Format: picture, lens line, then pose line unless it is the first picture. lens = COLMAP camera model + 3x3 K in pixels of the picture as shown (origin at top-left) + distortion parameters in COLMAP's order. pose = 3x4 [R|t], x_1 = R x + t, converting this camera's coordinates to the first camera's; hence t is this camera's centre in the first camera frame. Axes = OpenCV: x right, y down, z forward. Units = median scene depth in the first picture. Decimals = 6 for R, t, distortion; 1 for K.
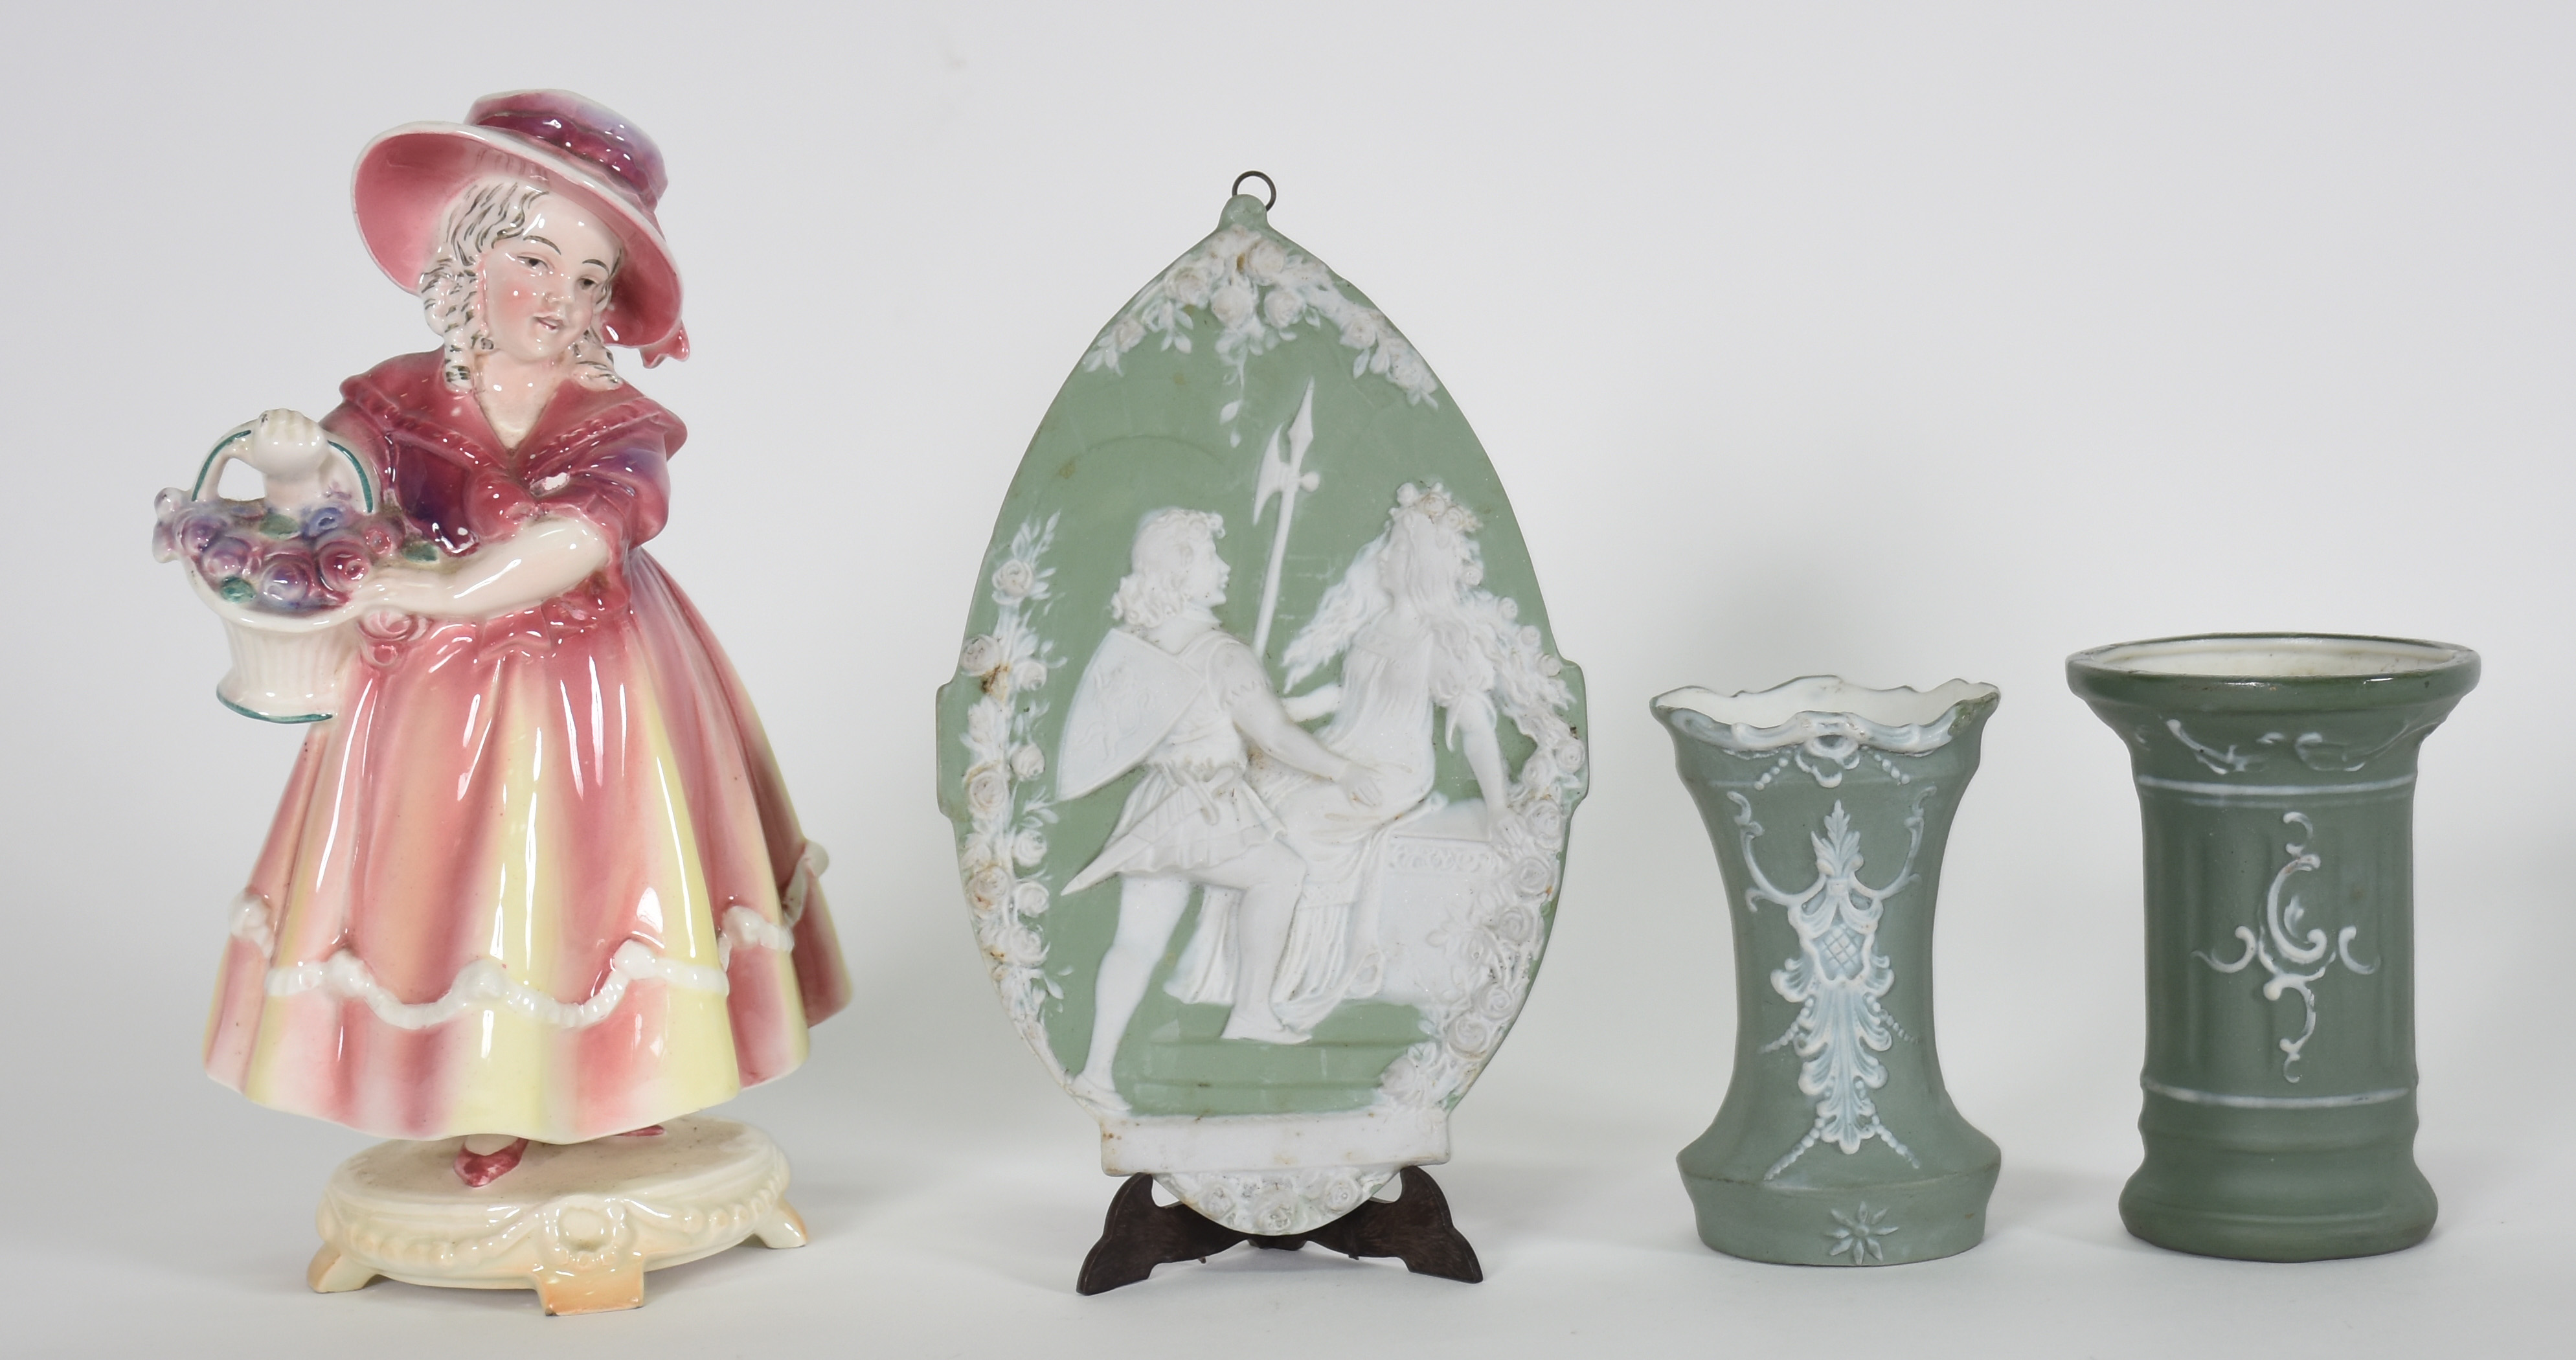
lens RADIAL K [[3648.7, 0, 1305.5], [0, 3648.7, 678.1], [0, 0, 1]] dist [0.046083, 0.000000]
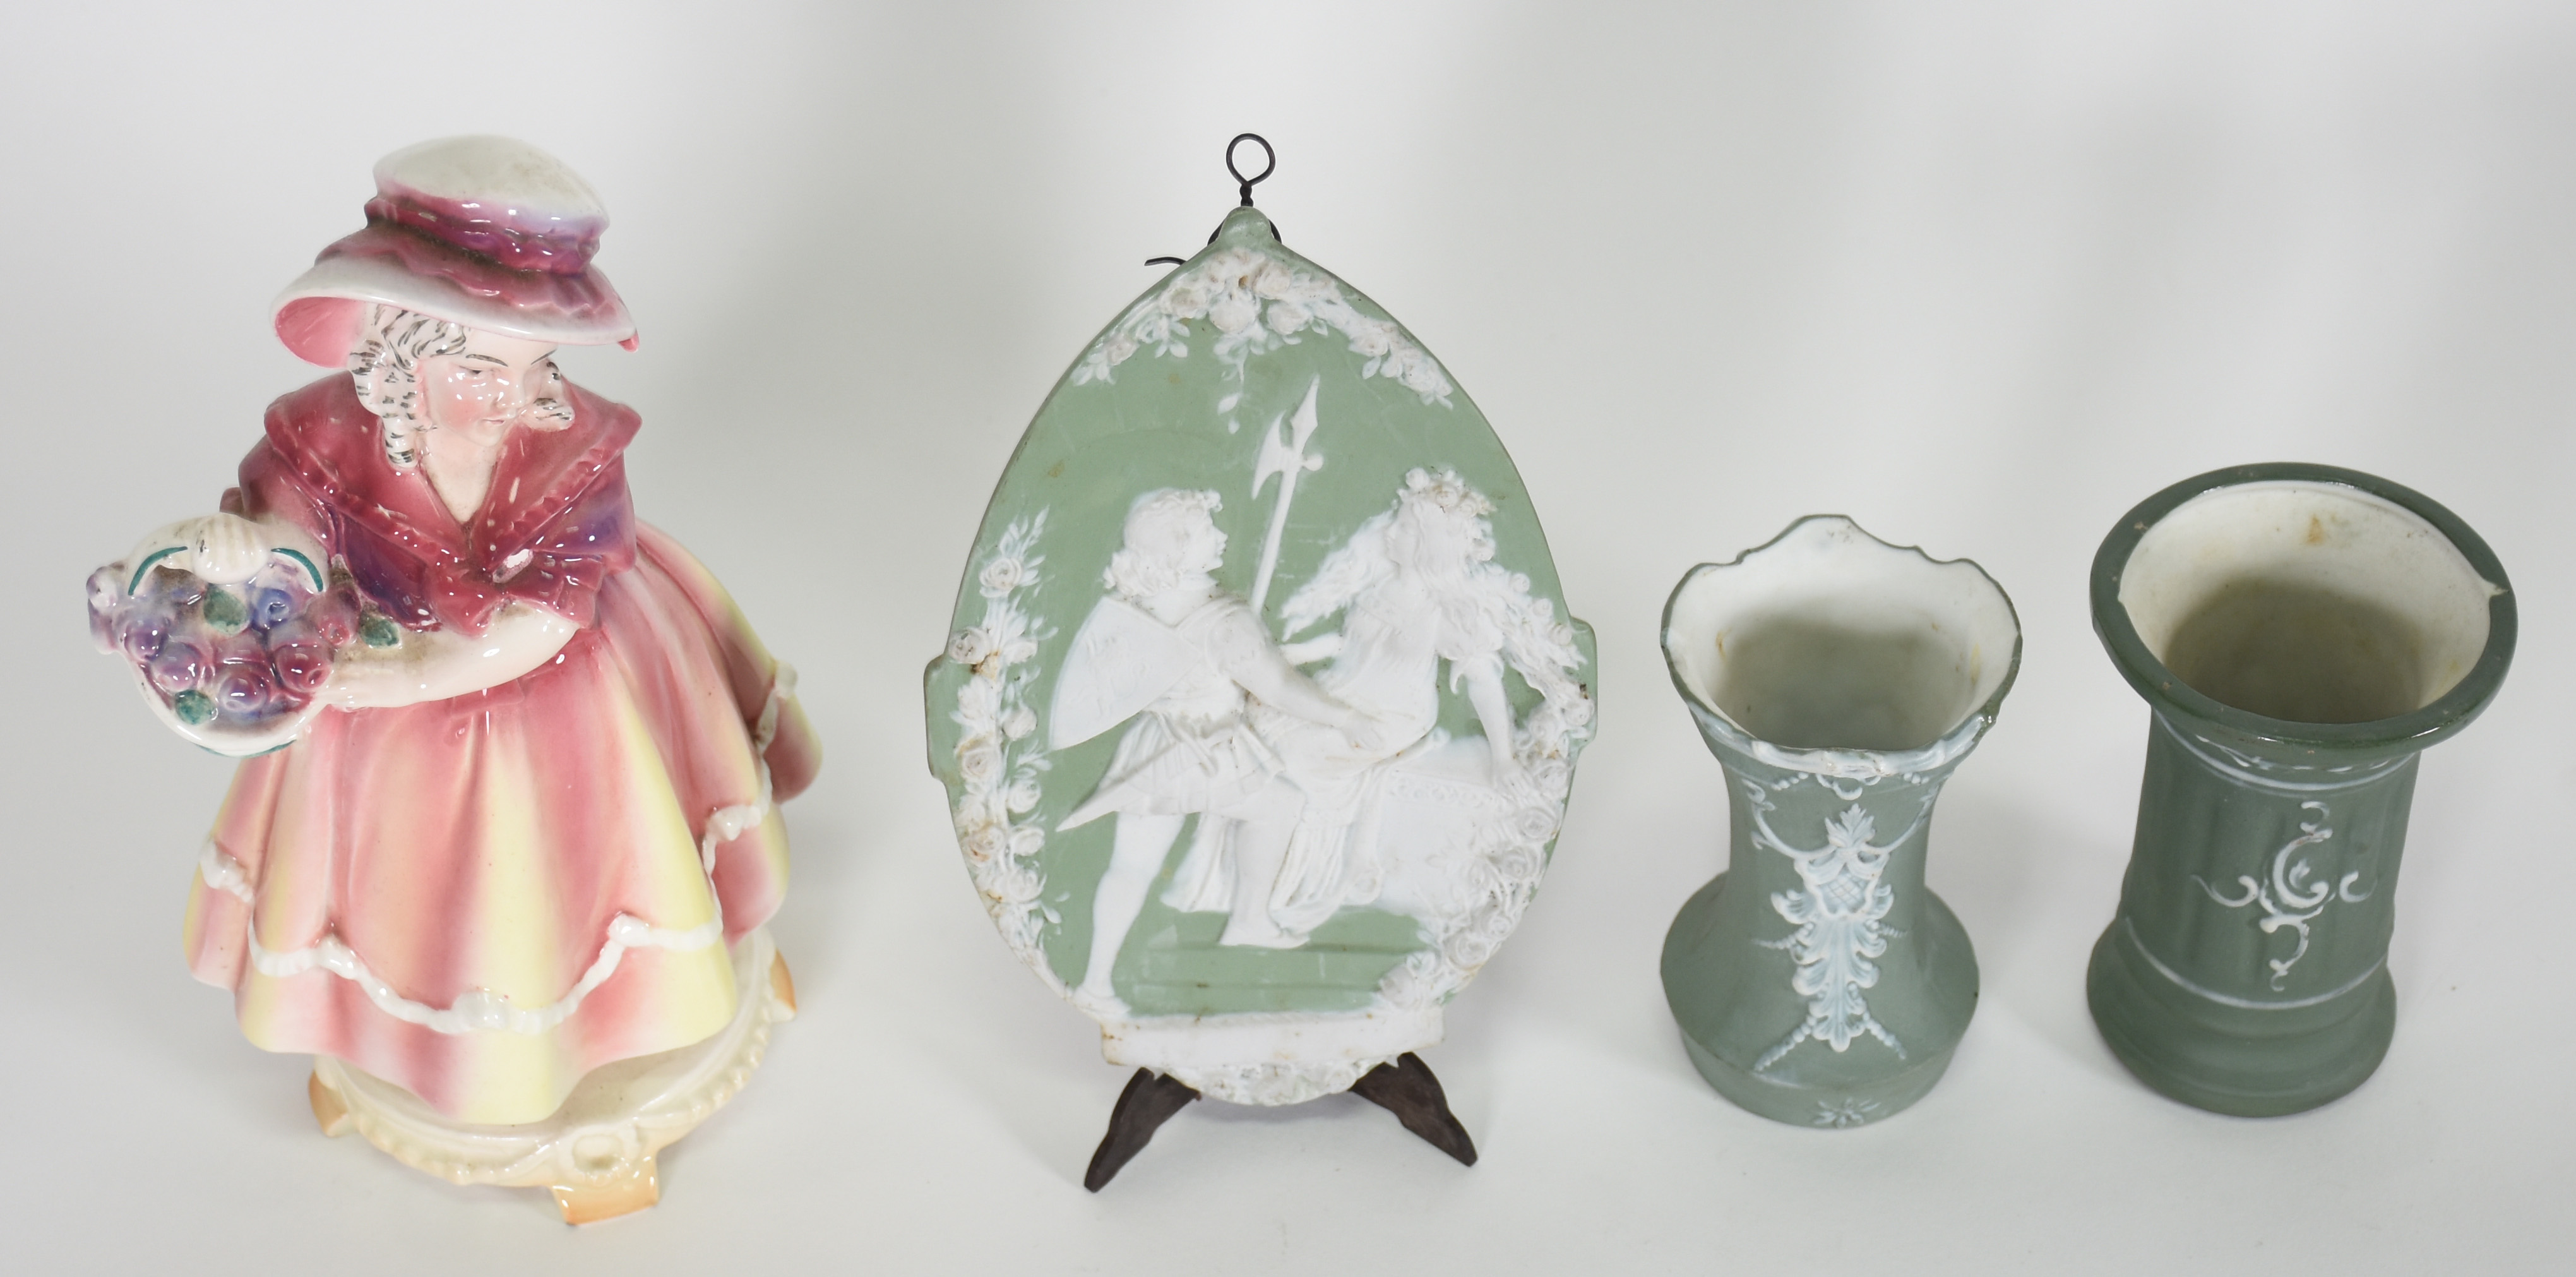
lens RADIAL K [[3751.0, 0, 1270.6], [0, 3751.0, 640.9], [0, 0, 1]] dist [0.056036, 0.000000]
pose [[0.998875, -0.023649, 0.041099, -0.050513], [0.004031, 0.905961, 0.423342, -0.421980], [-0.047245, -0.422700, 0.905037, 0.107335]]
